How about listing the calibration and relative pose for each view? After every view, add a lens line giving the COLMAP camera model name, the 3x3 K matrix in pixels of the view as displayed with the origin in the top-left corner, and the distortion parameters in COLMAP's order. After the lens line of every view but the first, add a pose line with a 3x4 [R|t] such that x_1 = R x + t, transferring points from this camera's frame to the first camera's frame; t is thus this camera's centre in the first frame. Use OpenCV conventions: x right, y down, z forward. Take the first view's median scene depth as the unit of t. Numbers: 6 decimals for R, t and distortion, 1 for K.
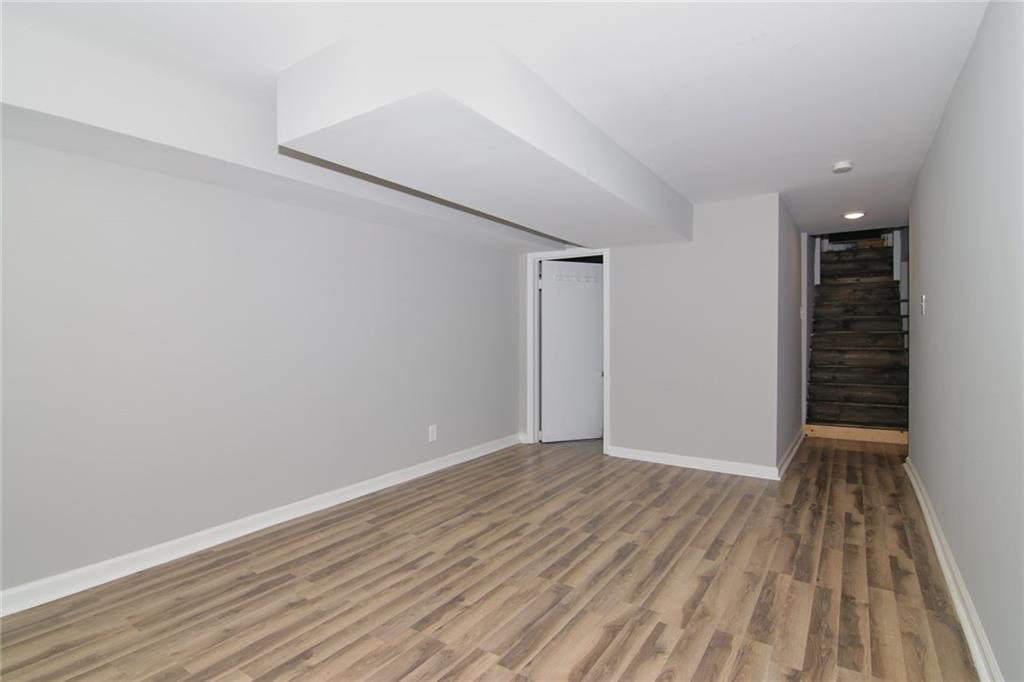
lens RADIAL K [[521.6, 0, 507.9], [0, 521.6, 337.7], [0, 0, 1]] dist [-0.004915, -0.005532]
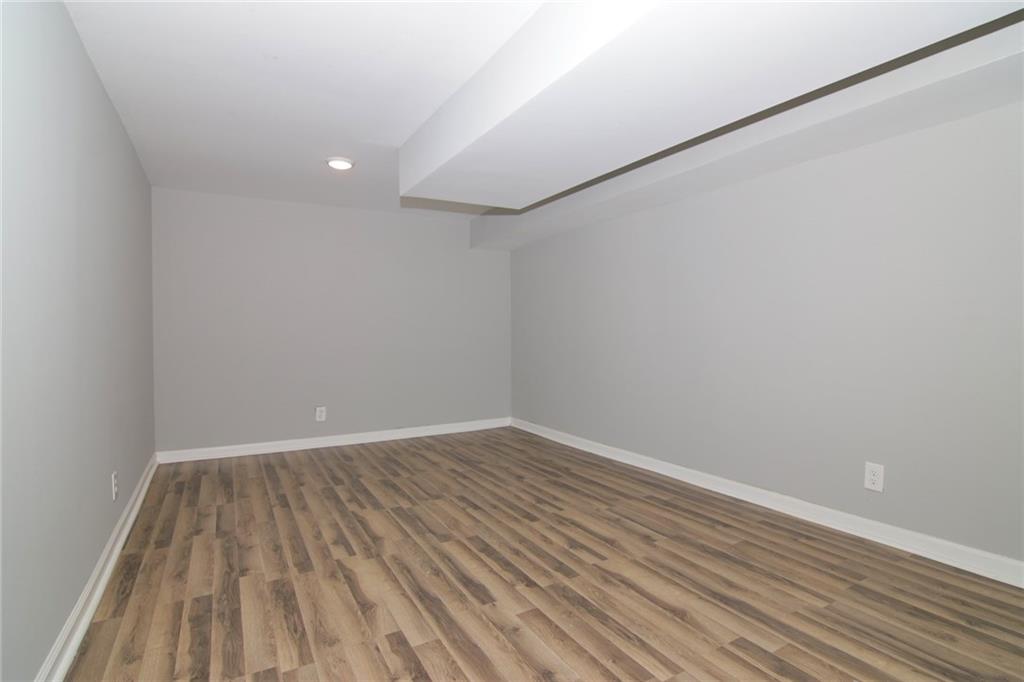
lens RADIAL K [[521.6, 0, 510.1], [0, 521.6, 337.1], [0, 0, 1]] dist [-0.004915, -0.005532]
pose [[-0.463926, 0.021181, -0.885621, 0.936801], [0.005830, 0.999765, 0.020857, 0.013388], [0.885855, 0.004513, -0.463941, 1.481581]]
